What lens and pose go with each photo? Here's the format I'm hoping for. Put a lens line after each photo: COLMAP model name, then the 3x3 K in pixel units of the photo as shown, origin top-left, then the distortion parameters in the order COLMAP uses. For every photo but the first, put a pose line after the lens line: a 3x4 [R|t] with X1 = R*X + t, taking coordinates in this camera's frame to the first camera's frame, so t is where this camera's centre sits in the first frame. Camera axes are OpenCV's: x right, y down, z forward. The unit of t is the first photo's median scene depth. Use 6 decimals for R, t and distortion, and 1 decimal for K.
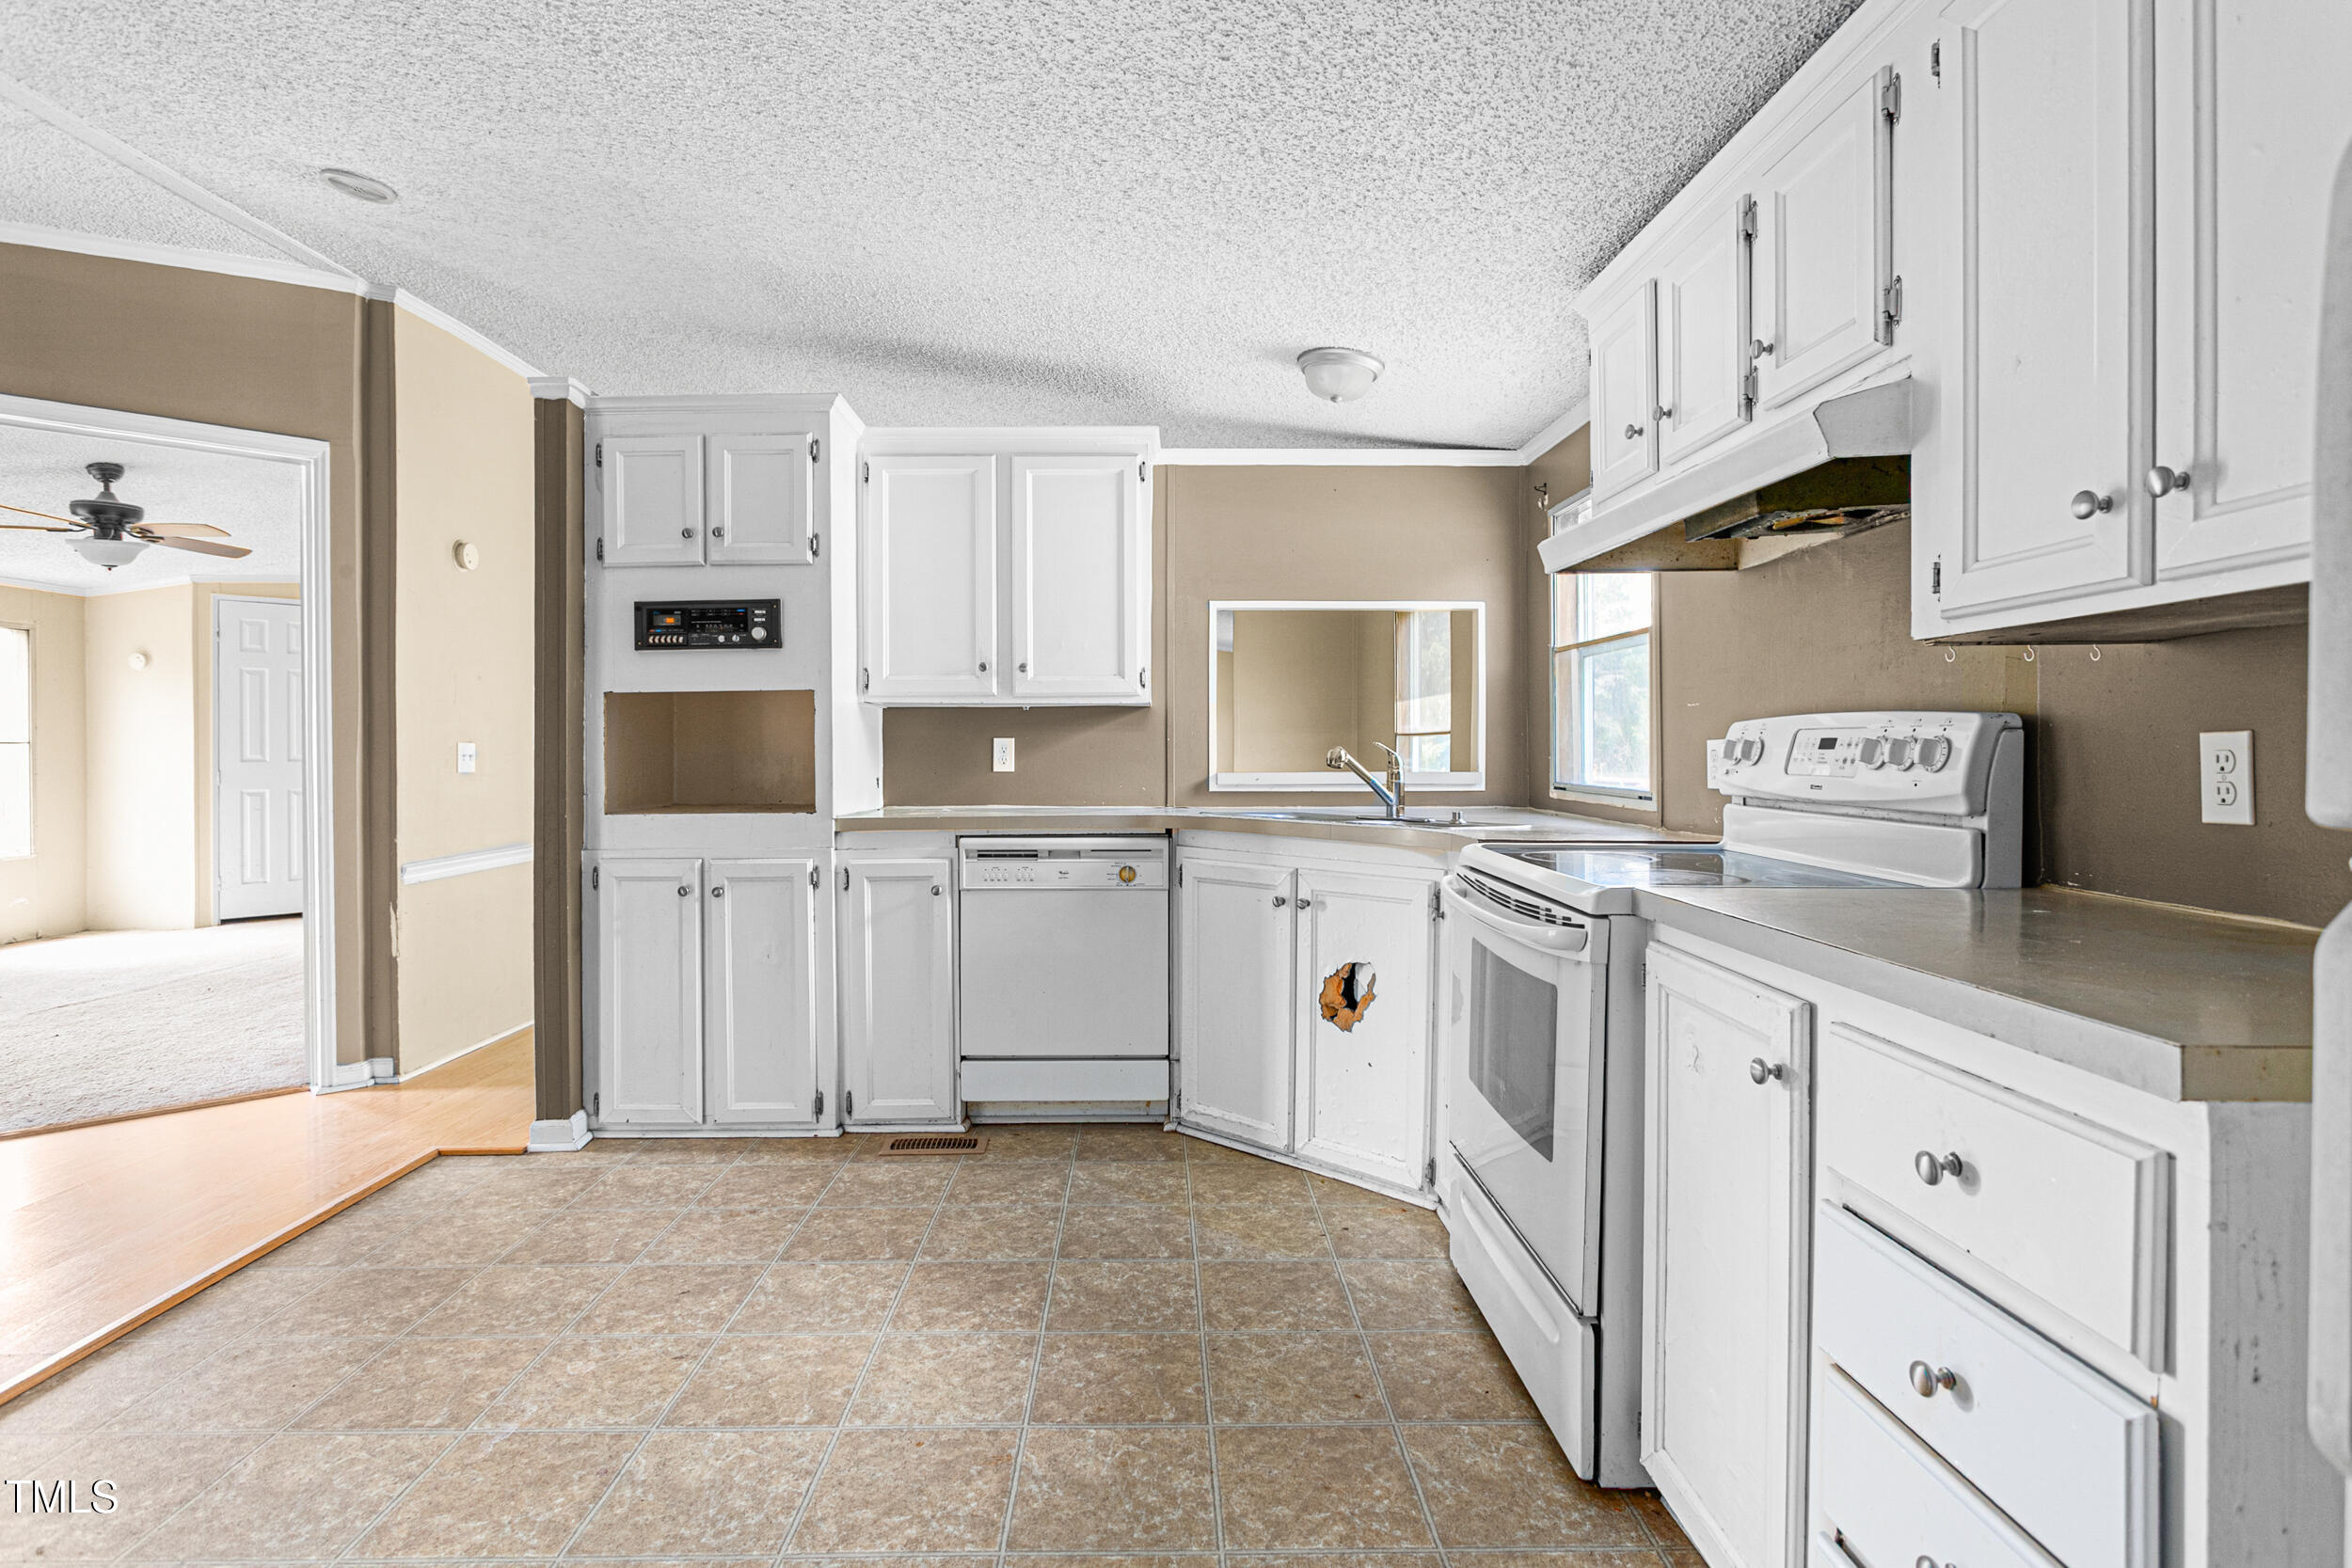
lens RADIAL K [[1170.5, 0, 1169.3], [0, 1170.5, 750.9], [0, 0, 1]] dist [-0.004108, -0.000052]
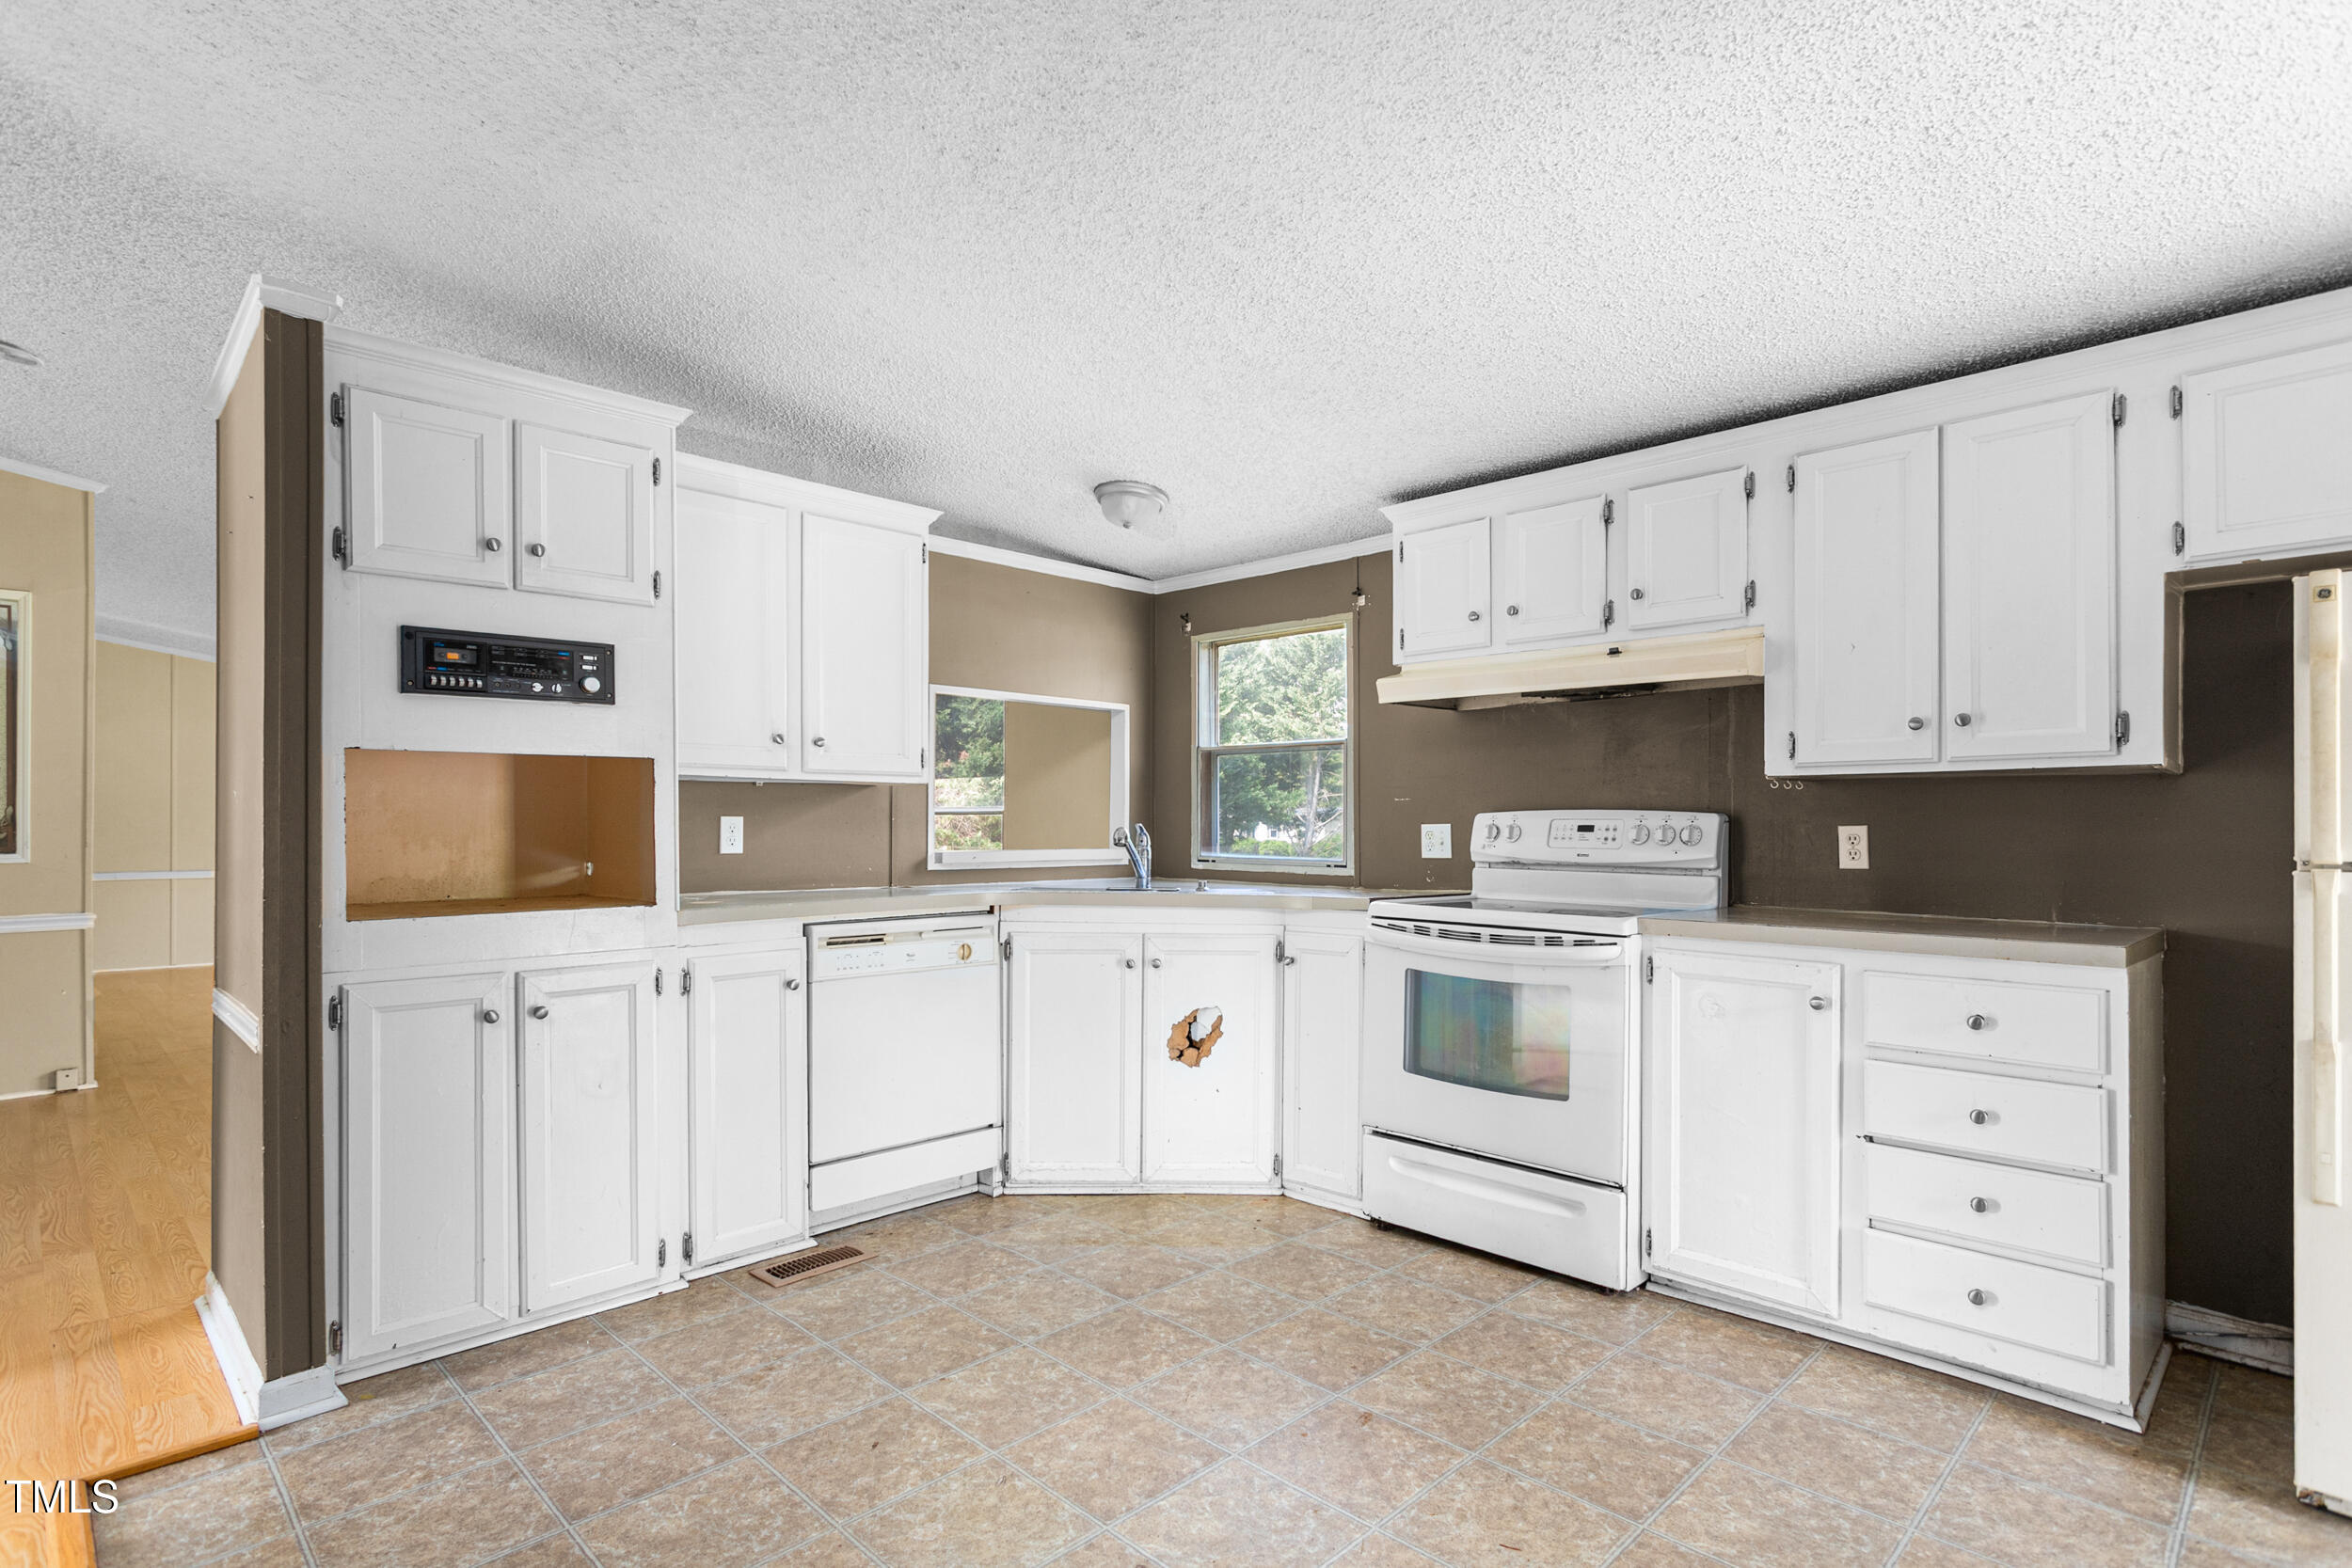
lens RADIAL K [[1165.3, 0, 1182.0], [0, 1165.3, 815.0], [0, 0, 1]] dist [0.007628, 0.000569]
pose [[0.712625, 0.009747, 0.701478, -0.623750], [-0.003154, 0.999938, -0.010690, -0.003747], [-0.701538, 0.005405, 0.712611, 0.144748]]
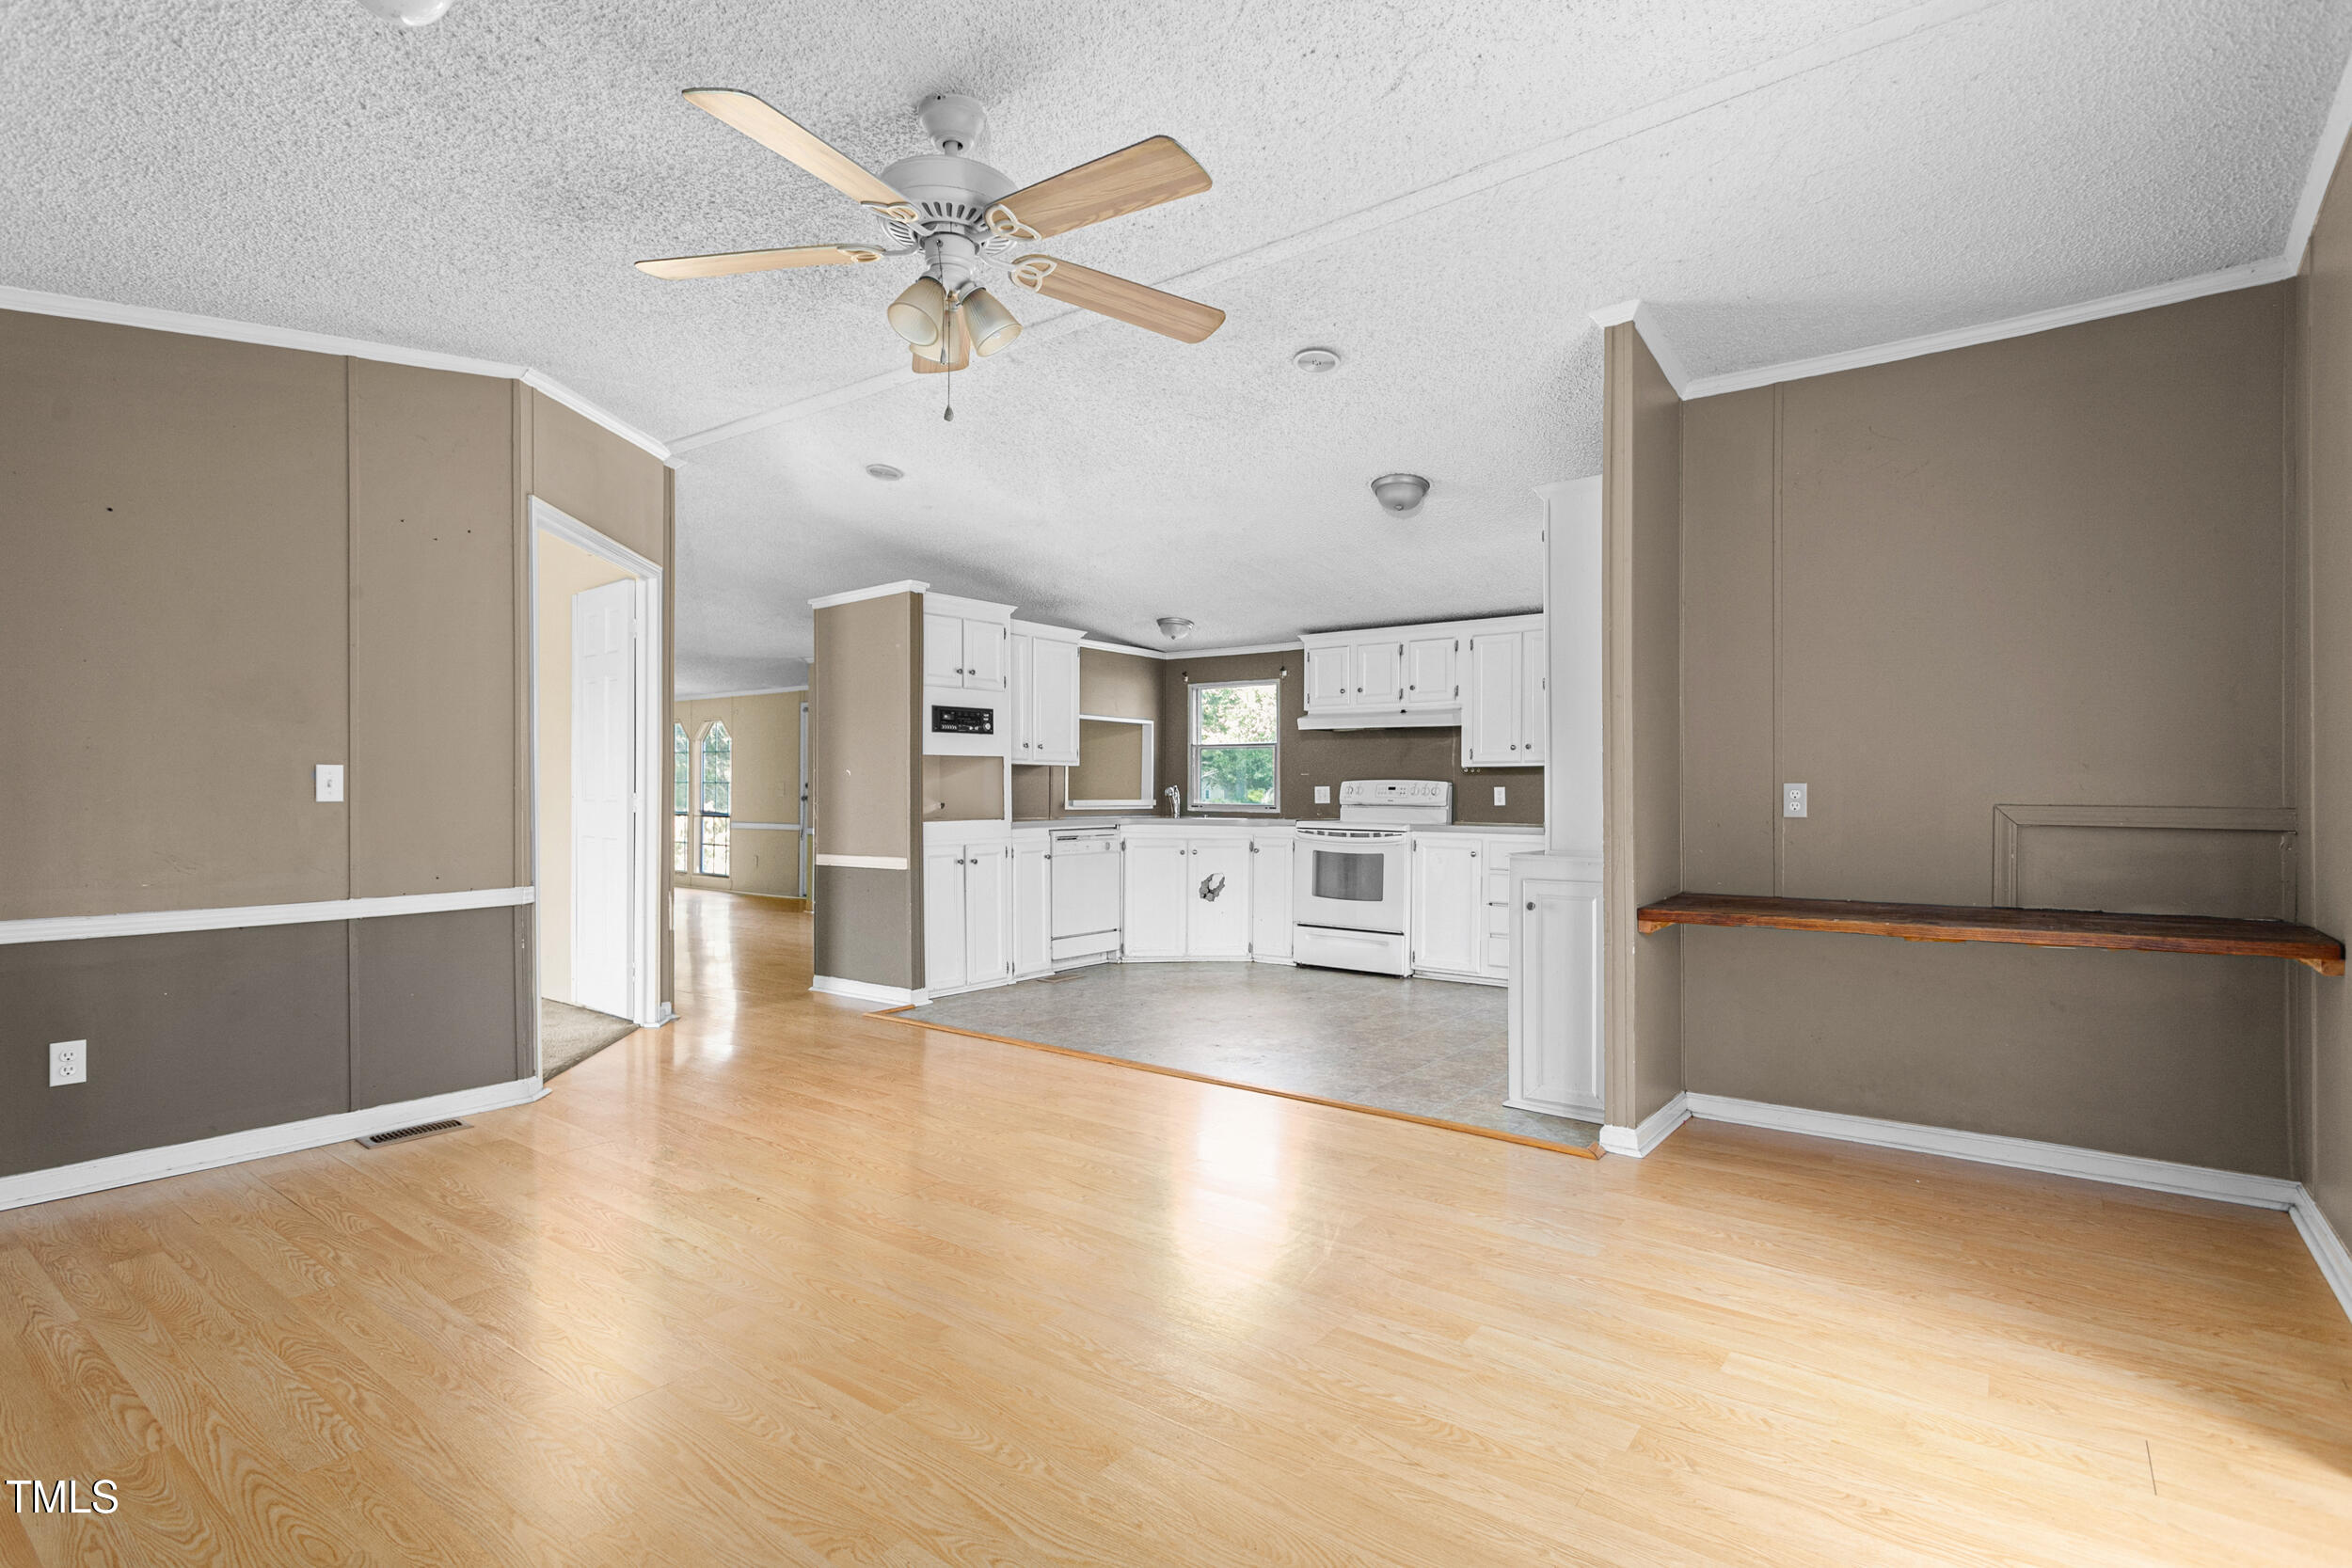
lens RADIAL K [[1147.2, 0, 1176.0], [0, 1147.2, 784.0], [0, 0, 1]] dist [0.000970, 0.000496]
pose [[0.617007, 0.010562, 0.786887, -1.642927], [-0.005281, 0.999943, -0.009281, 0.010032], [-0.786940, 0.001571, 0.617027, -0.407619]]
